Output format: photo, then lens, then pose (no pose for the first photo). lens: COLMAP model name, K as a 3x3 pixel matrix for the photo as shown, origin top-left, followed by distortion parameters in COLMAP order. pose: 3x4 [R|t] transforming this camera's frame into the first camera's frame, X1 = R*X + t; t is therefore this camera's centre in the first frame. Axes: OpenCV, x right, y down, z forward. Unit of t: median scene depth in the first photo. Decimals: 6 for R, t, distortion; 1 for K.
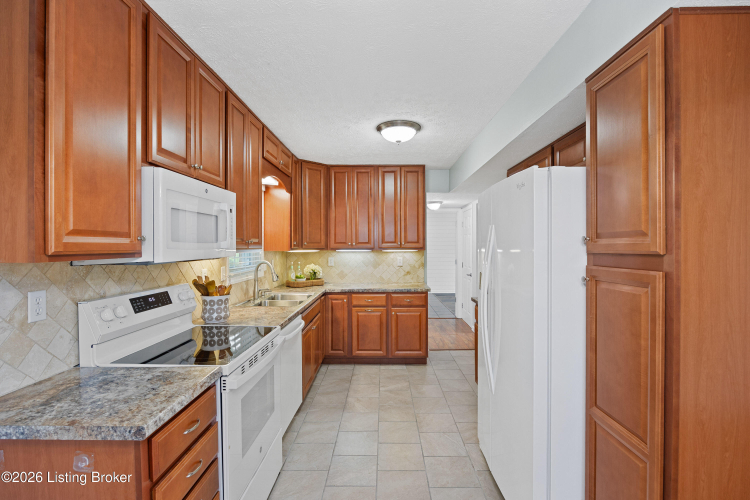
lens RADIAL K [[347.1, 0, 382.2], [0, 347.1, 251.1], [0, 0, 1]] dist [-0.013142, -0.000722]
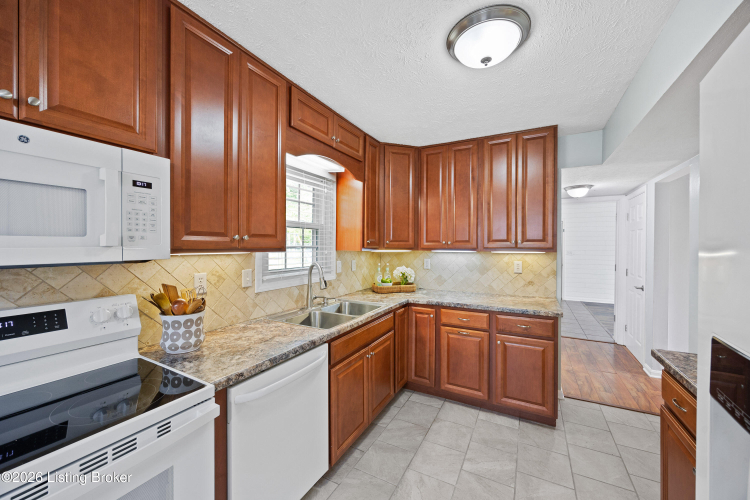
lens RADIAL K [[290.1, 0, 375.4], [0, 290.1, 248.9], [0, 0, 1]] dist [0.000139, -0.000216]
pose [[0.885091, 0.009728, -0.465316, 0.094384], [-0.012370, 0.999920, -0.002625, -0.003906], [0.465253, 0.008079, 0.885141, 0.426704]]
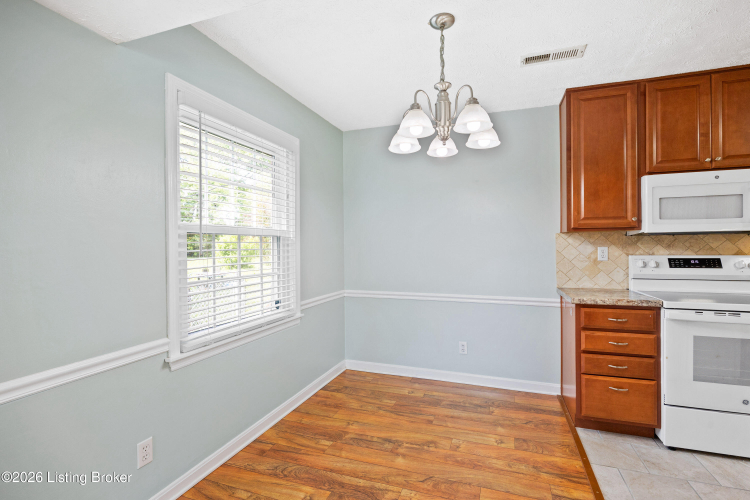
lens RADIAL K [[345.7, 0, 371.3], [0, 345.7, 244.8], [0, 0, 1]] dist [-0.001425, -0.001011]
pose [[-0.336765, 0.004909, -0.941576, 0.538934], [0.001161, 0.999988, 0.004798, 0.032298], [0.941588, 0.000523, -0.336767, 0.124381]]
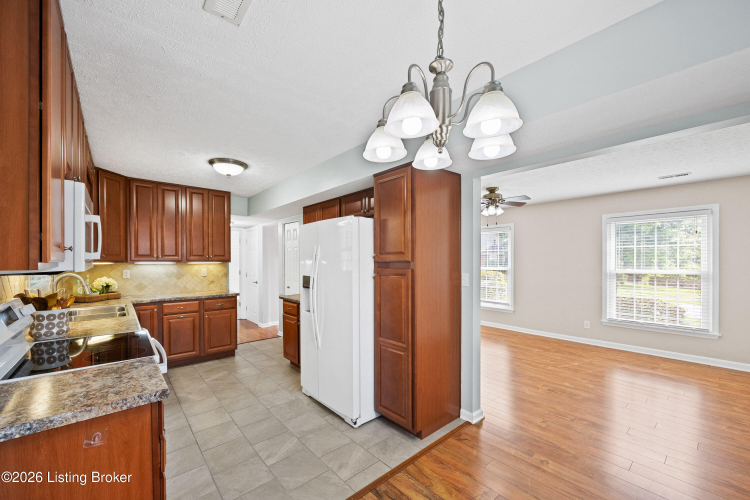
lens RADIAL K [[290.1, 0, 367.0], [0, 290.1, 261.9], [0, 0, 1]] dist [0.000139, -0.000216]
pose [[0.759115, -0.001563, 0.650954, -0.222067], [0.006672, 0.999963, -0.005380, 0.005765], [-0.650922, 0.008427, 0.759098, -0.102514]]
